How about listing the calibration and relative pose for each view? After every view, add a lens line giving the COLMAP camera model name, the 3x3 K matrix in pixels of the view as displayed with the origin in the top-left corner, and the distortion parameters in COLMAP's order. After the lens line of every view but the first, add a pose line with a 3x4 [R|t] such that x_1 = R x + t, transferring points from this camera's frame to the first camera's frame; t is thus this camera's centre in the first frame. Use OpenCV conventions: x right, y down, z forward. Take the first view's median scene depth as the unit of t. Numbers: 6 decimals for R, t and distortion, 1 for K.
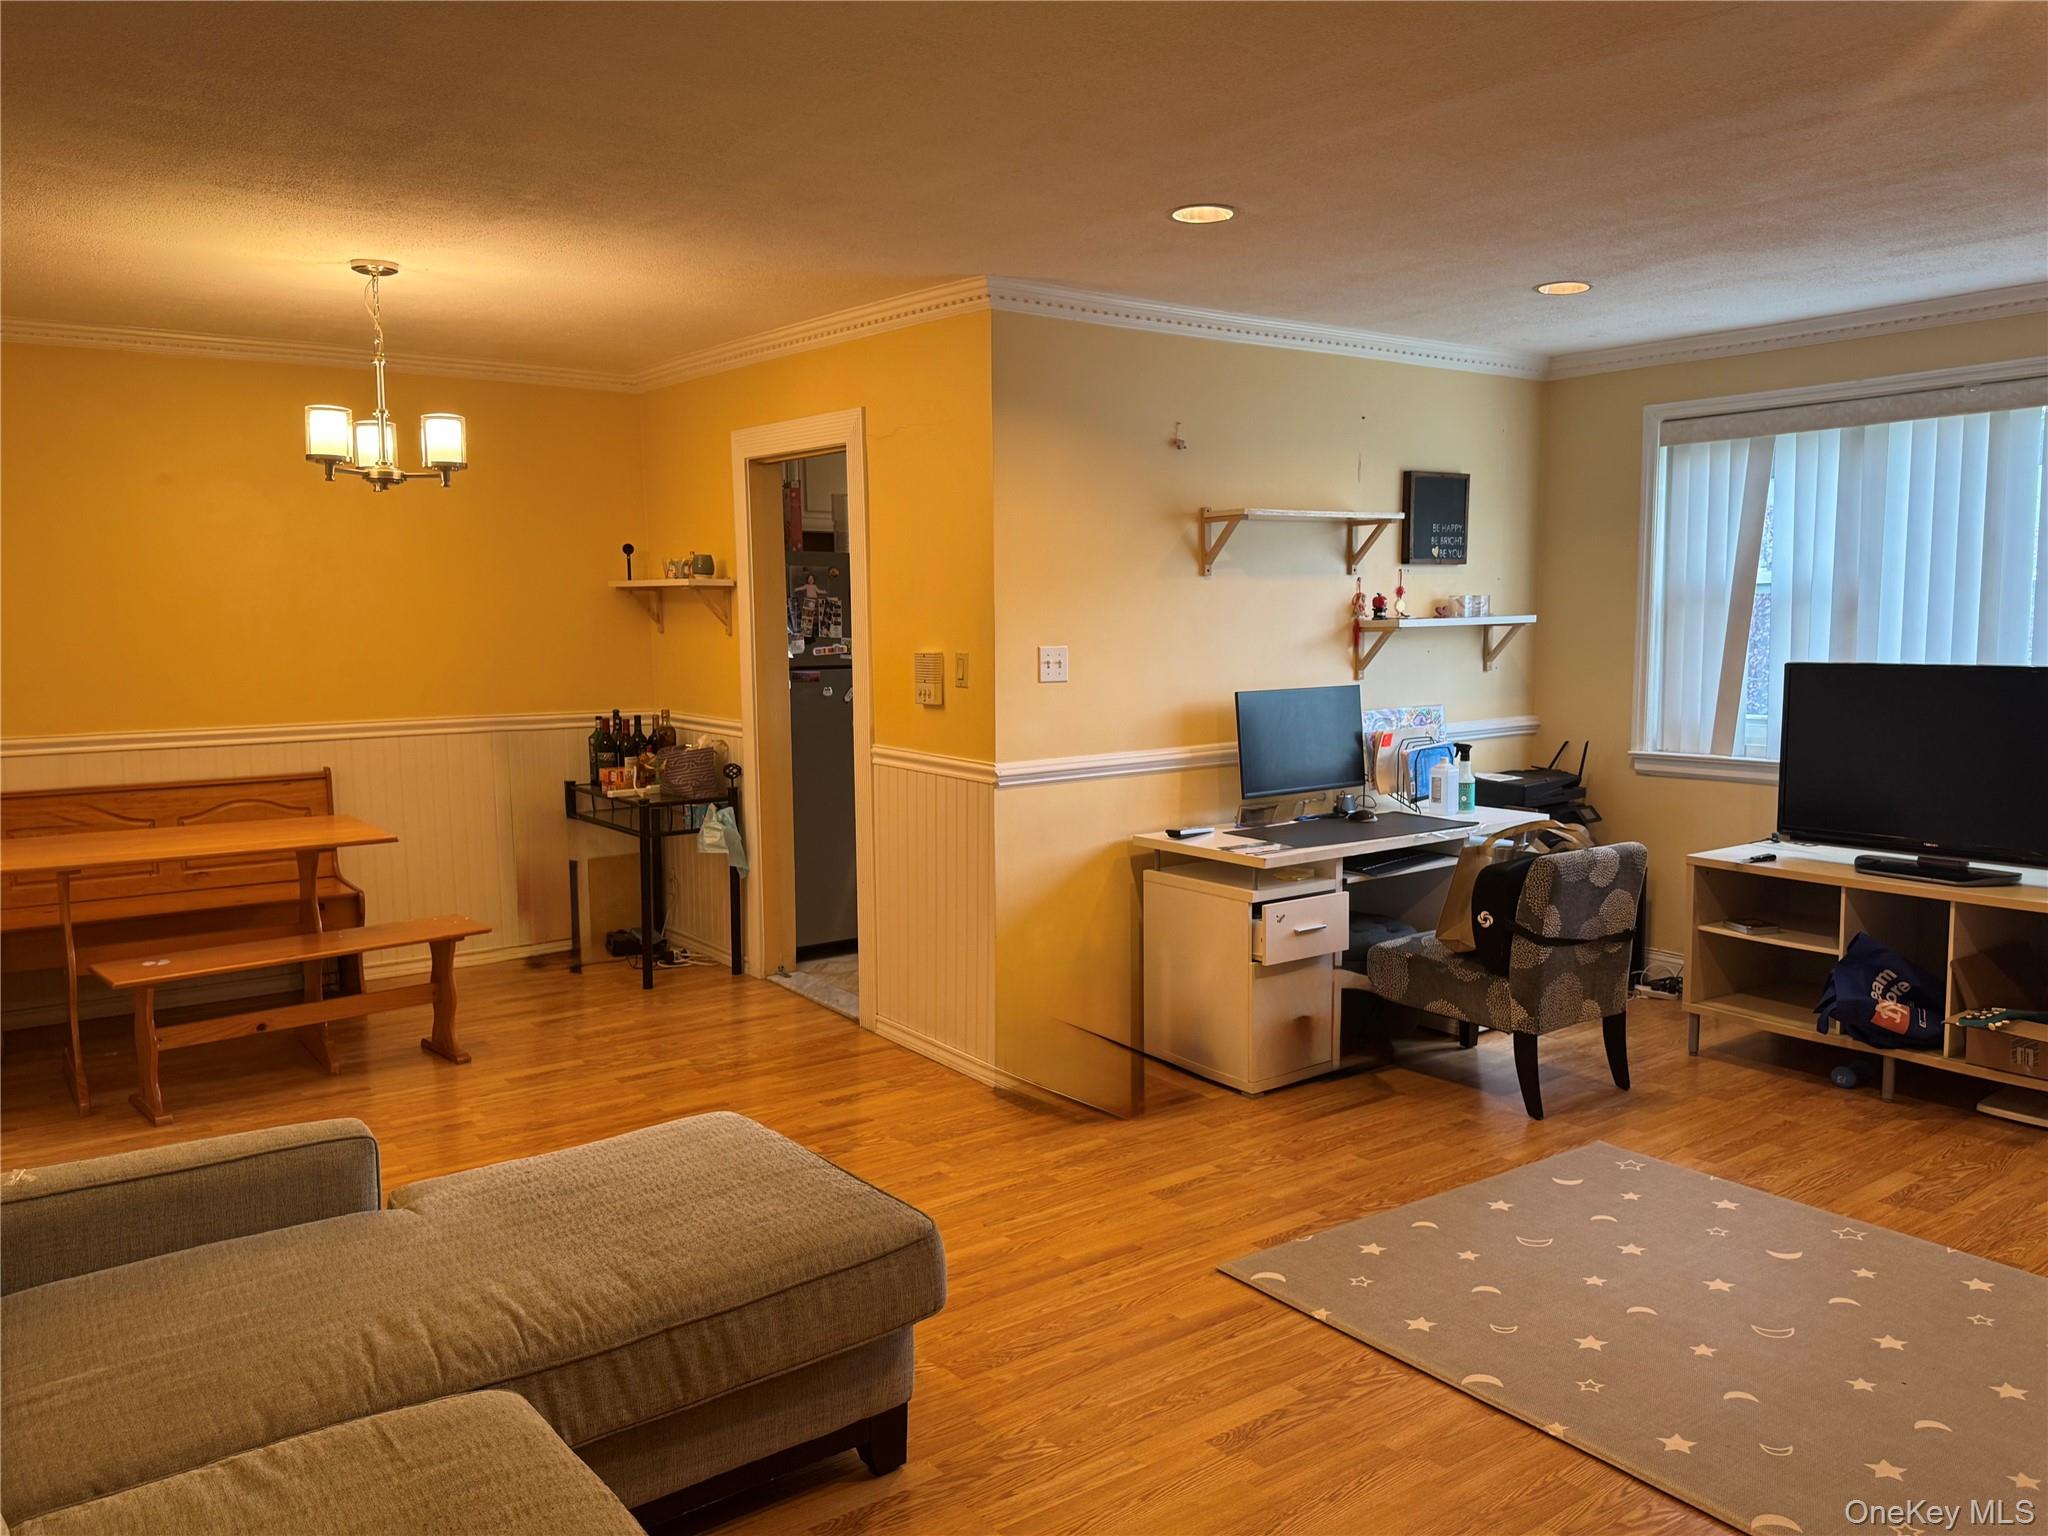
lens RADIAL K [[1576.2, 0, 1024.0], [0, 1576.2, 768.0], [0, 0, 1]] dist [0.077062, -0.097093]
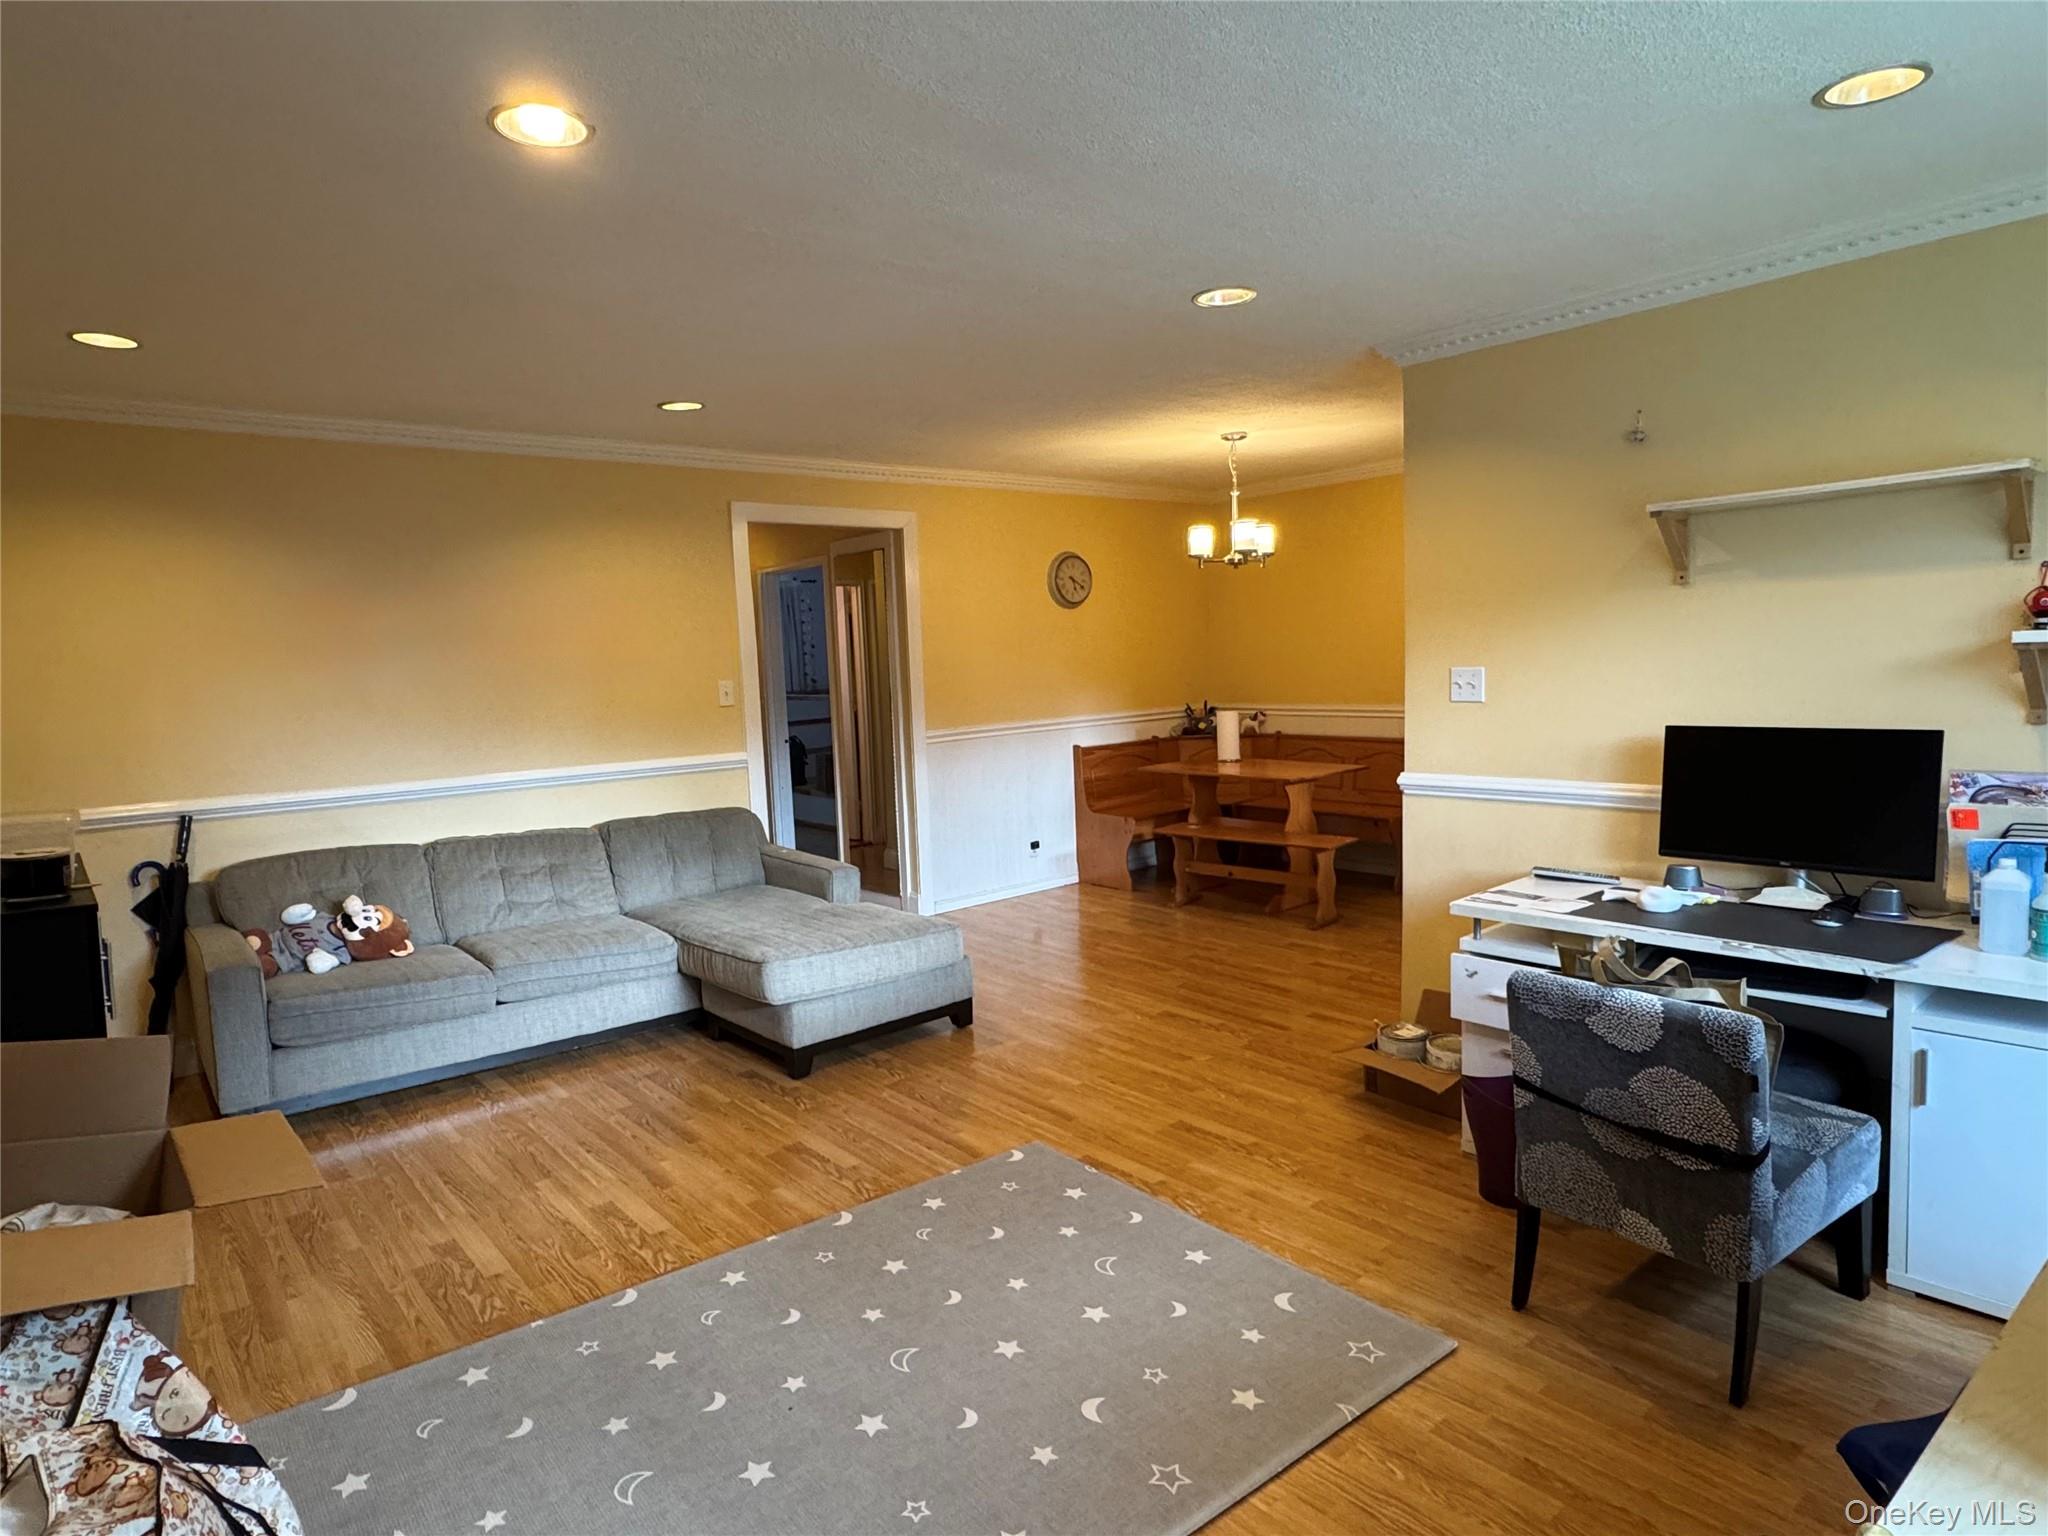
lens RADIAL K [[1184.5, 0, 1024.7], [0, 1184.5, 806.2], [0, 0, 1]] dist [-0.002489, -0.001215]
pose [[0.036906, 0.134786, -0.990187, 0.840779], [-0.058730, 0.989442, 0.132496, -0.078169], [0.997591, 0.053264, 0.044433, 0.726222]]
